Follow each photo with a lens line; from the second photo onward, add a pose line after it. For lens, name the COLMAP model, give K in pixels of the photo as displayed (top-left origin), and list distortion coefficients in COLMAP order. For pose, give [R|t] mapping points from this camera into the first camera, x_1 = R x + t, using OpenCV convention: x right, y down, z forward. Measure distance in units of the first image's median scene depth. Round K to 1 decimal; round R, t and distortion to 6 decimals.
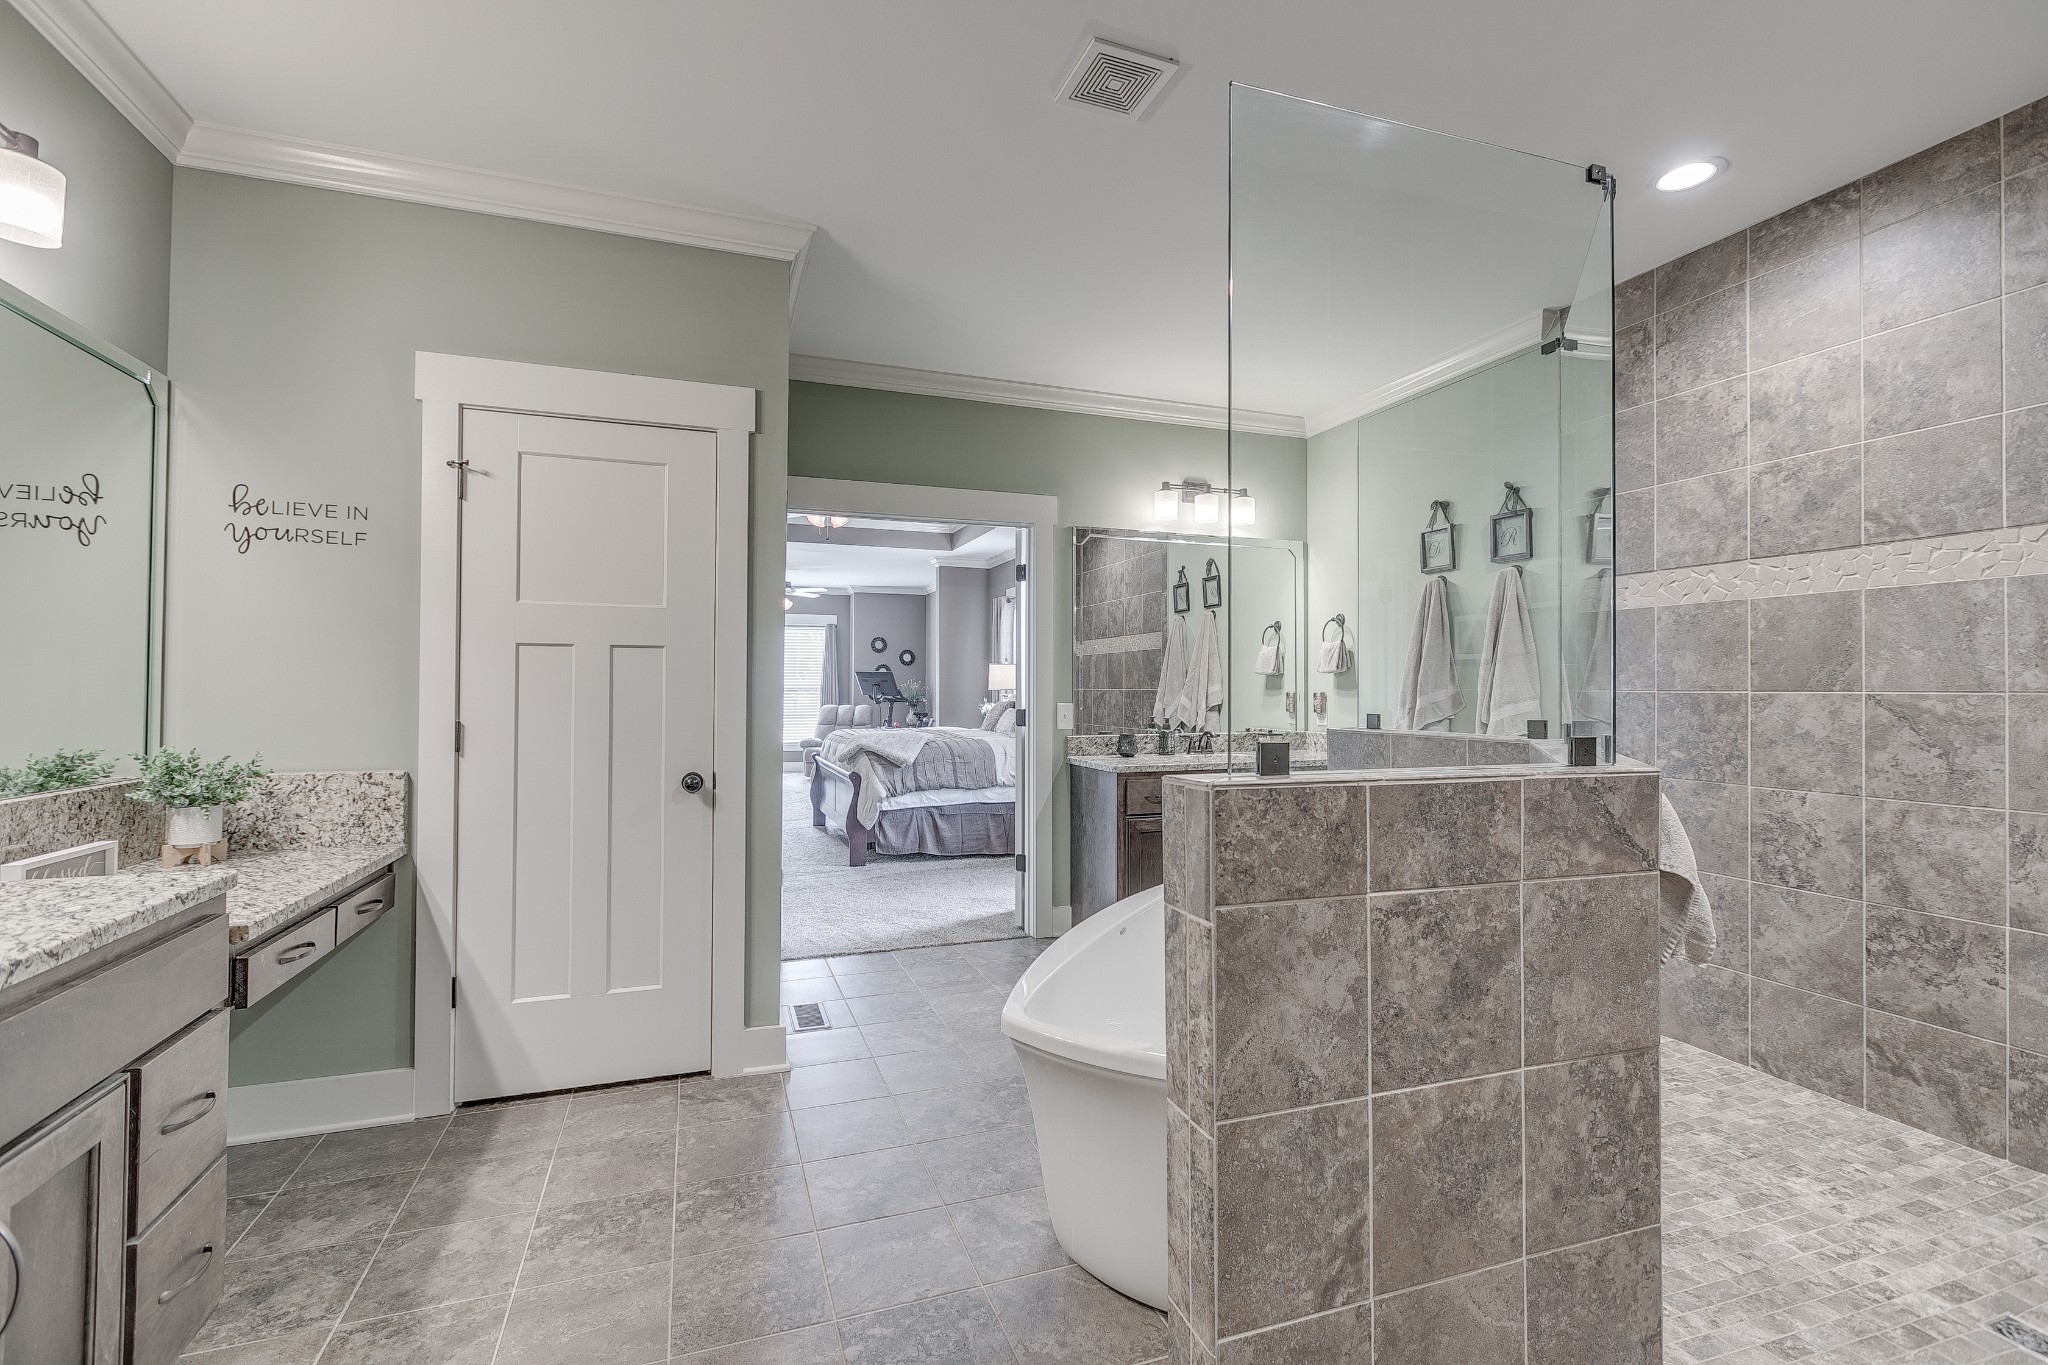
lens RADIAL K [[904.9, 0, 1020.8], [0, 904.9, 686.0], [0, 0, 1]] dist [0.002740, 0.000374]
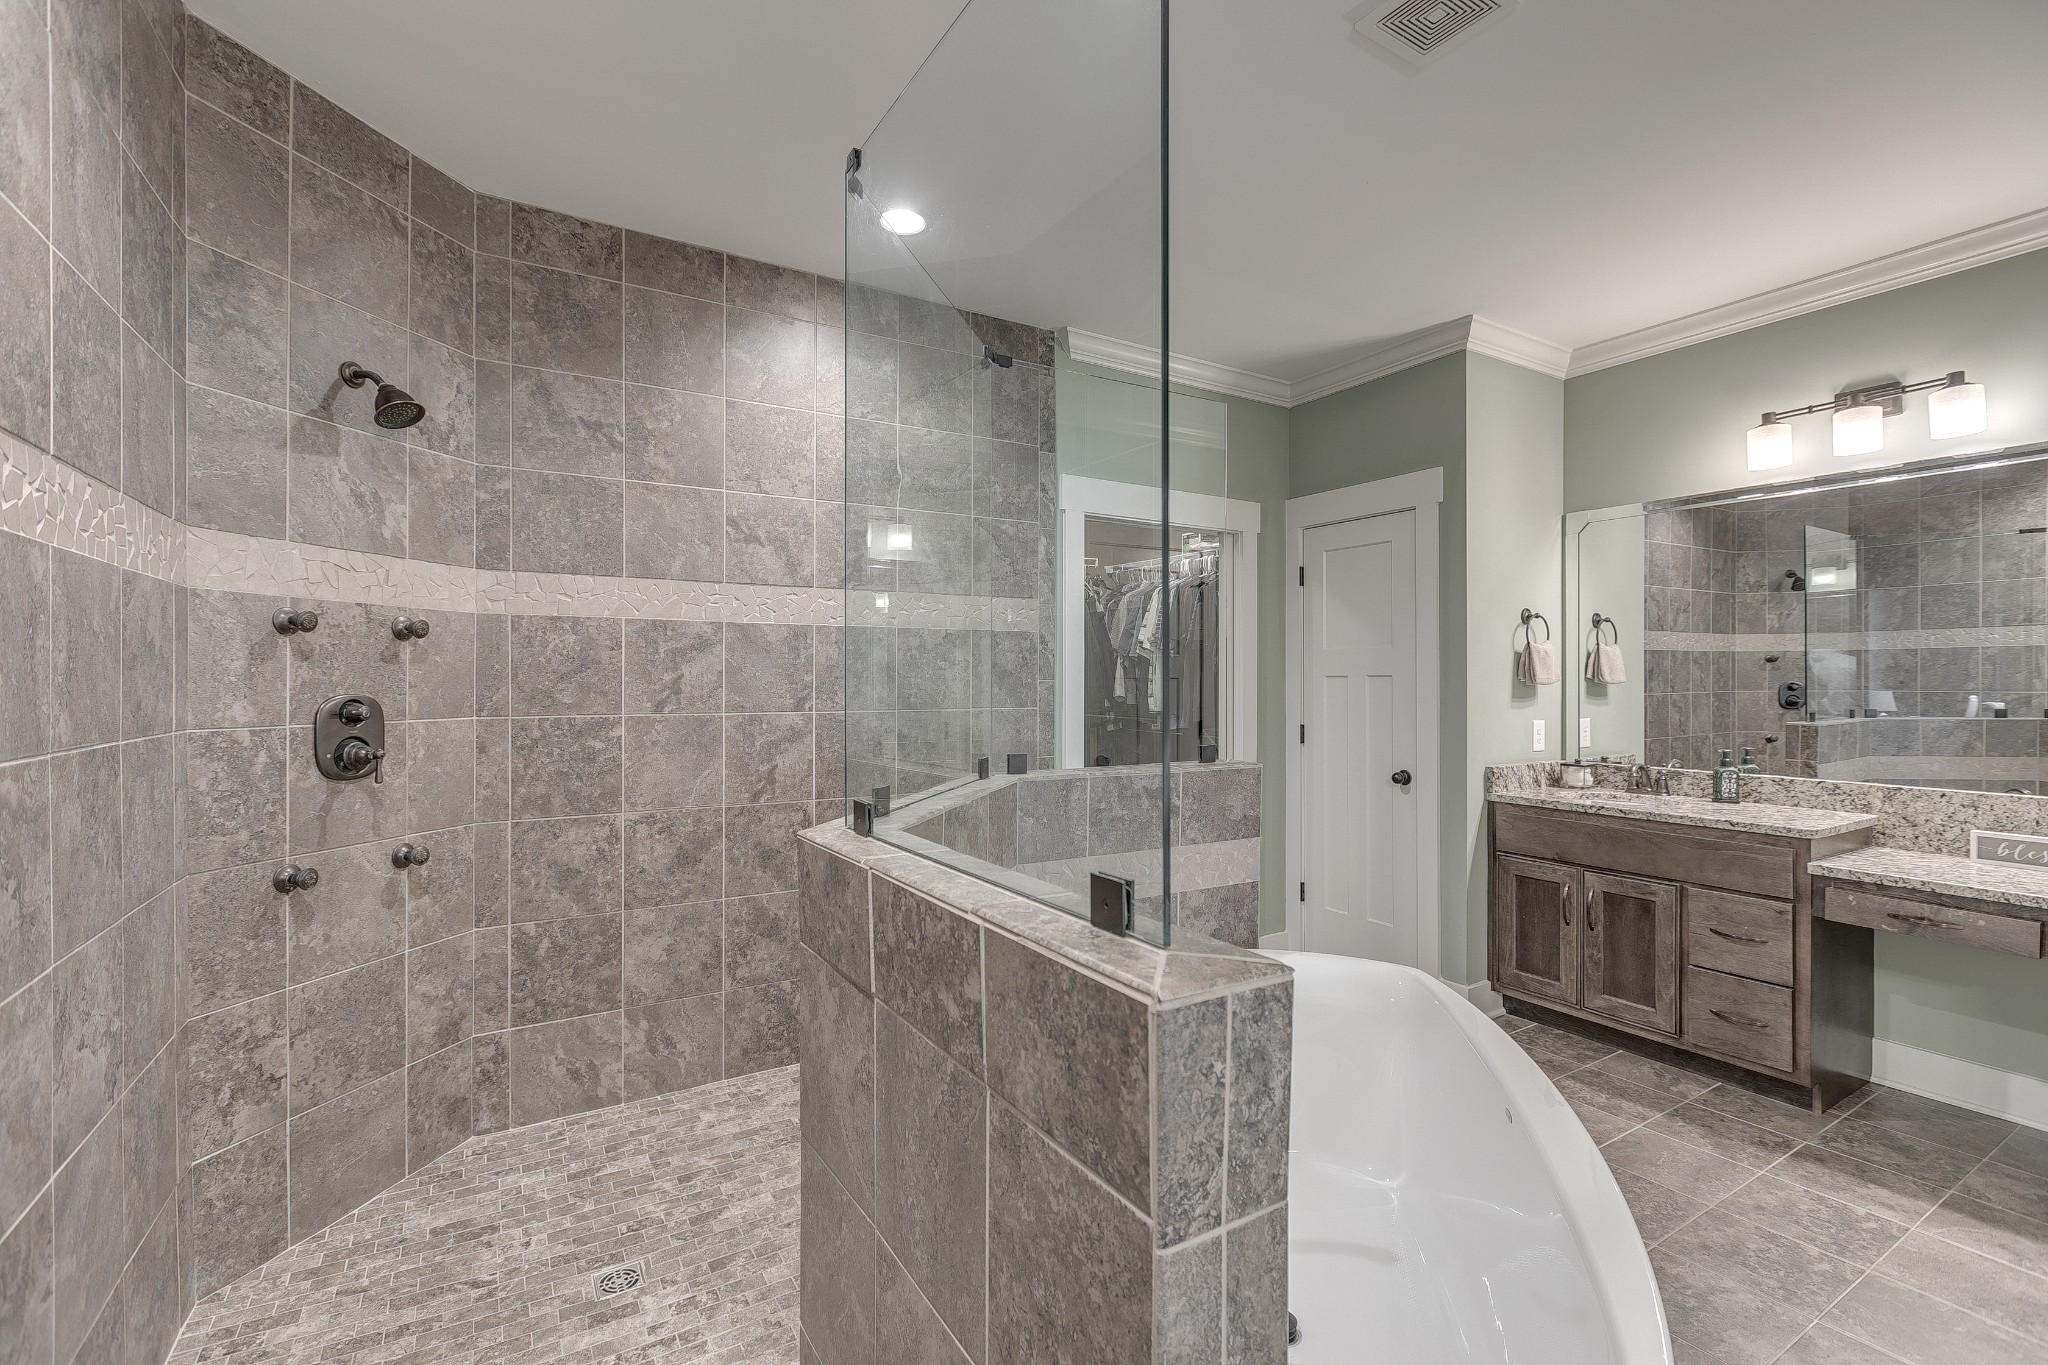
lens RADIAL K [[904.9, 0, 1014.4], [0, 904.9, 677.2], [0, 0, 1]] dist [0.002740, 0.000374]
pose [[-0.979801, -0.005403, -0.199904, 0.513316], [-0.004090, 0.999967, -0.006981, -0.031003], [0.199935, -0.006022, -0.979791, 1.358598]]
